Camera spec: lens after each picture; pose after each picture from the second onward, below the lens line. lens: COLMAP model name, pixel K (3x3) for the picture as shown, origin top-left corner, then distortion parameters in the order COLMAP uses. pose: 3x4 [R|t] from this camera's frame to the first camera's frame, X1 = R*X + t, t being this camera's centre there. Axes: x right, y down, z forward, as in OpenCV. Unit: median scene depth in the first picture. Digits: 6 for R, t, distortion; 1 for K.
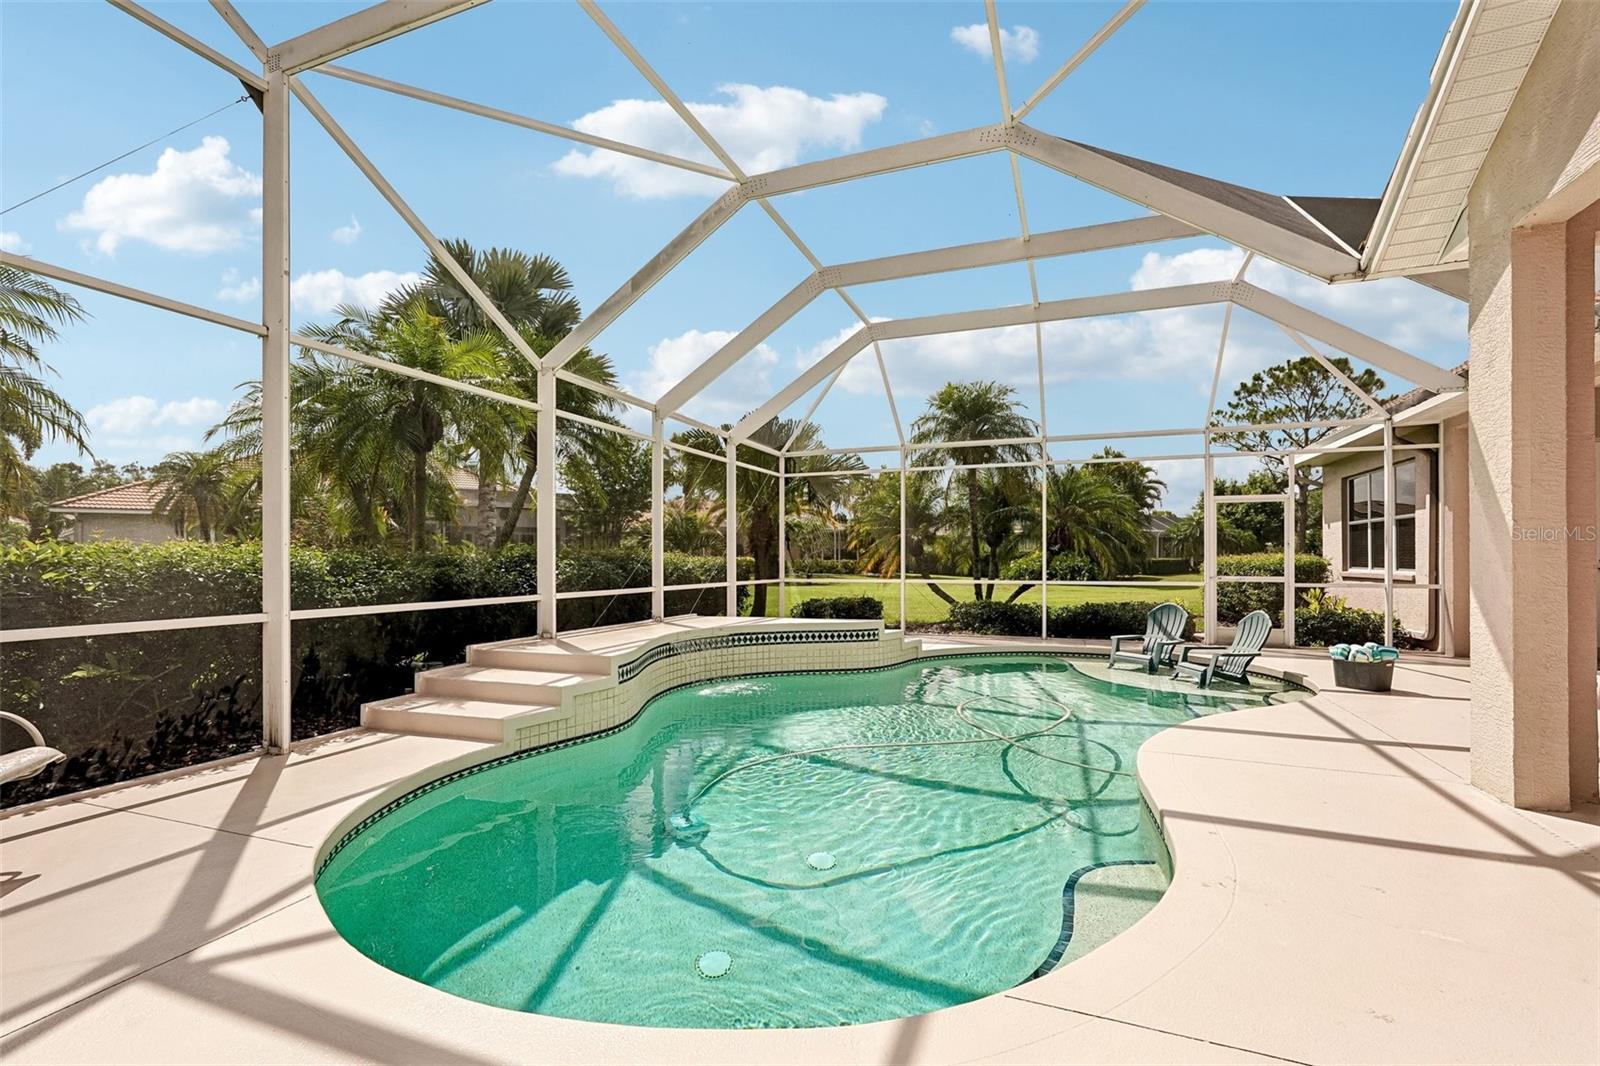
lens RADIAL K [[718.9, 0, 794.3], [0, 718.9, 543.3], [0, 0, 1]] dist [-0.000351, 0.007258]
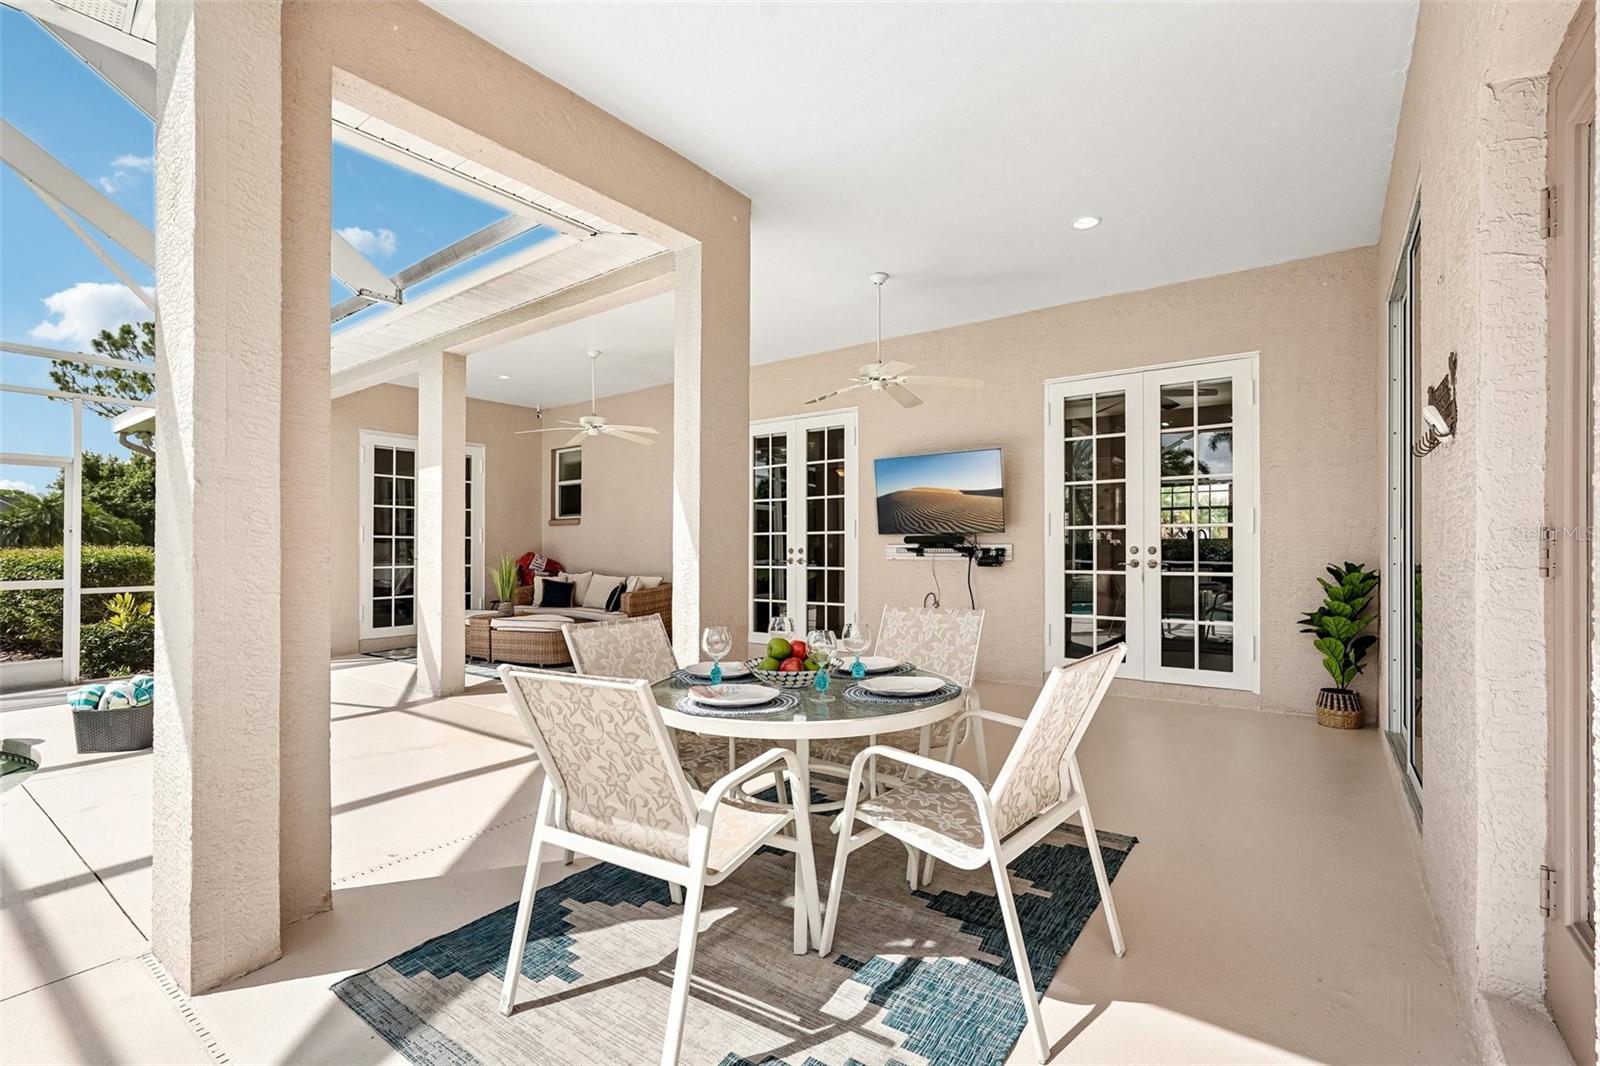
lens RADIAL K [[718.9, 0, 794.3], [0, 718.9, 543.3], [0, 0, 1]] dist [-0.000351, 0.007258]
pose [[0.281335, -0.001197, 0.959609, 0.318066], [-0.007643, 0.999965, 0.003488, 0.006242], [-0.959579, -0.008316, 0.281316, 0.216866]]
